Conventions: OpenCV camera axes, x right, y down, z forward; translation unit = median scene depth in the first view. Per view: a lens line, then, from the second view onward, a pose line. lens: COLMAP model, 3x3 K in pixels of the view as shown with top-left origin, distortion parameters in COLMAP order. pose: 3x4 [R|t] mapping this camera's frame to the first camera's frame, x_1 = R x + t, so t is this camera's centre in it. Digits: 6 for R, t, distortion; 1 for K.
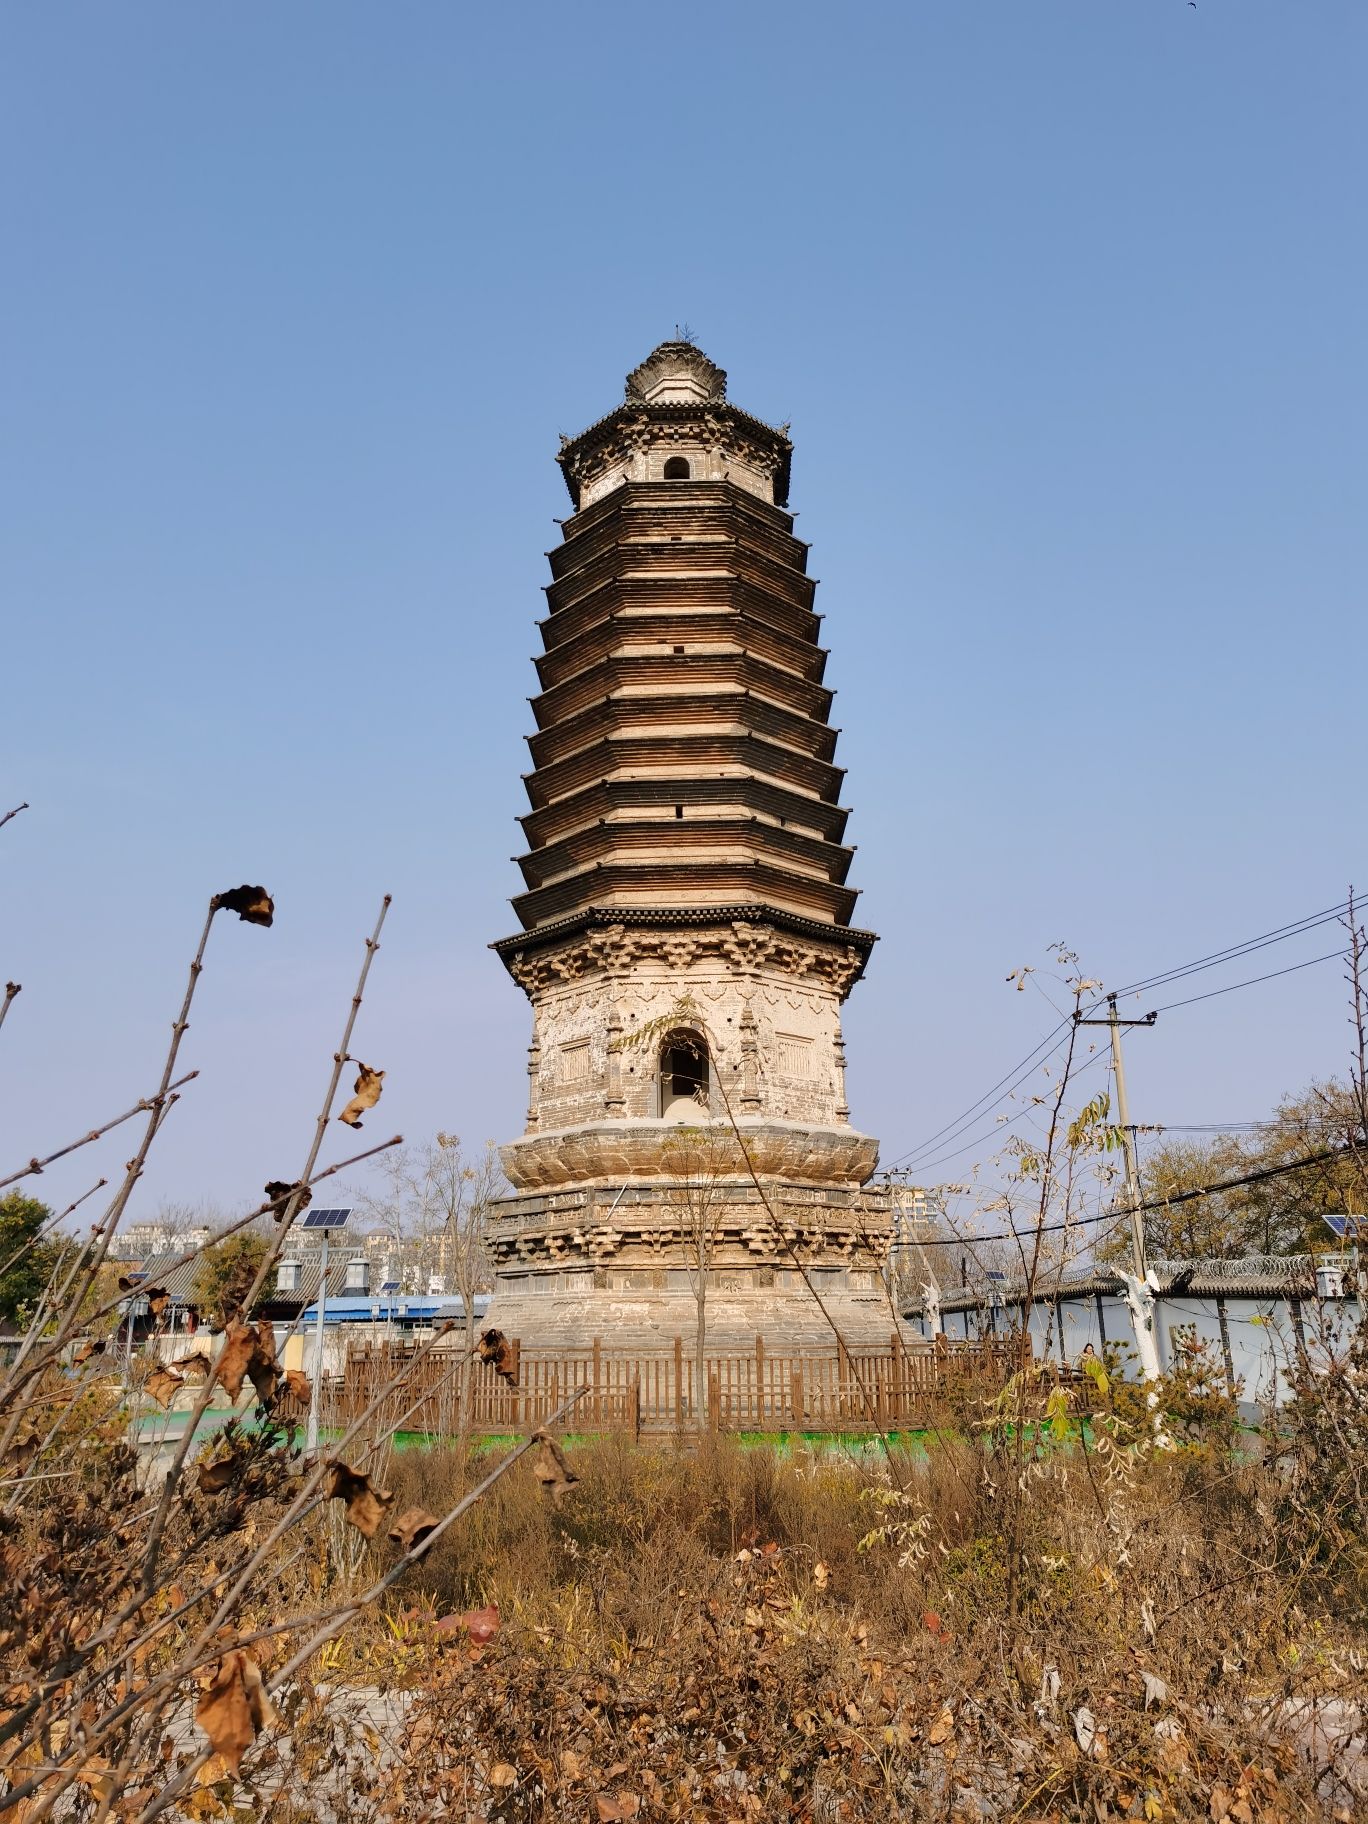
lens RADIAL K [[1425.8, 0, 683.0], [0, 1425.8, 906.2], [0, 0, 1]] dist [0.055191, 0.002773]
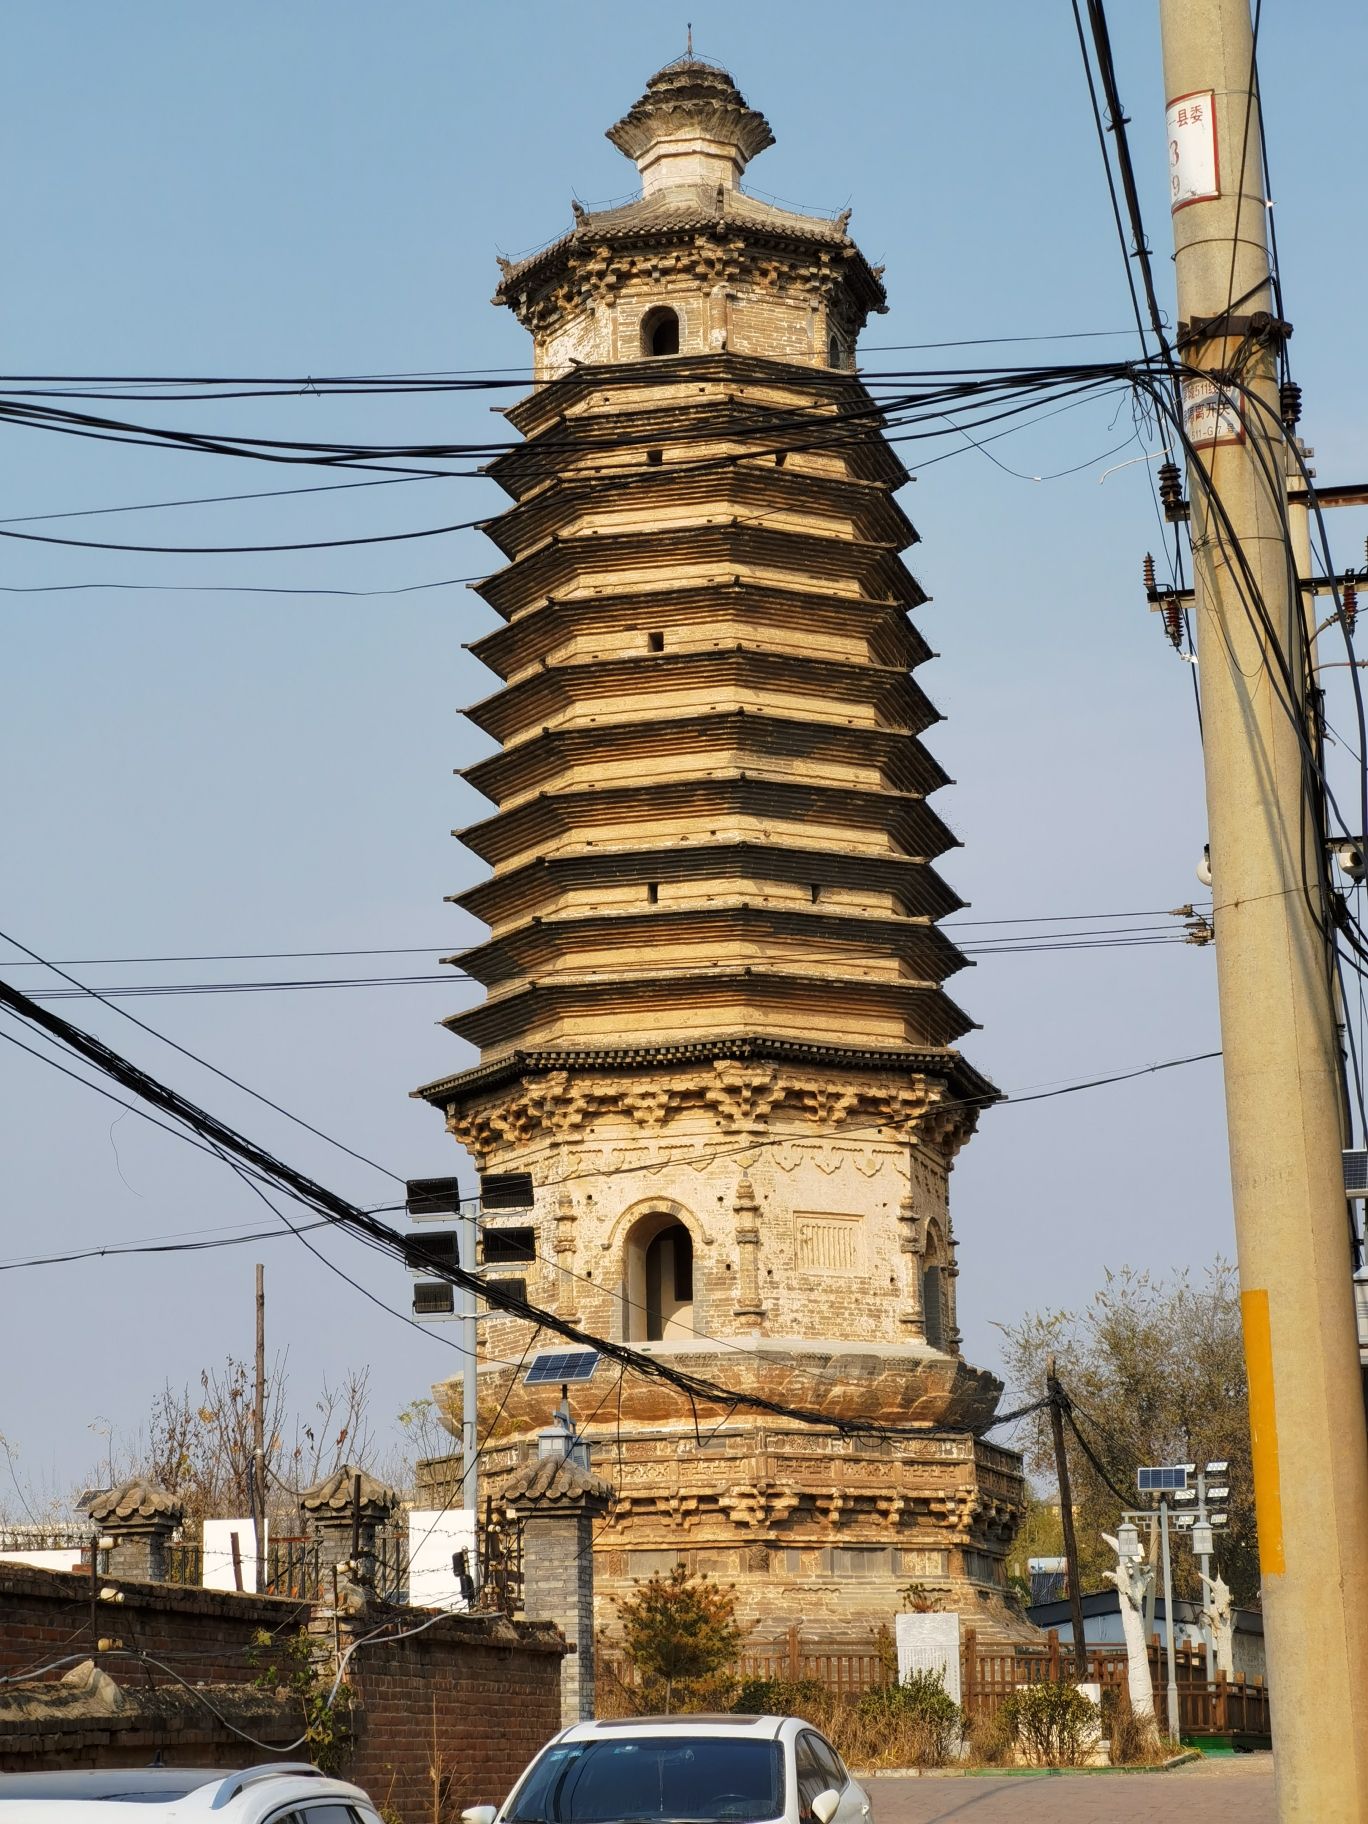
lens RADIAL K [[4331.5, 0, 677.1], [0, 4331.5, 899.1], [0, 0, 1]] dist [0.624041, 0.000000]
pose [[0.970913, -0.052664, -0.233569, 0.517194], [0.074080, 0.993718, 0.083885, -0.247641], [0.227684, -0.098748, 0.968715, -1.066494]]
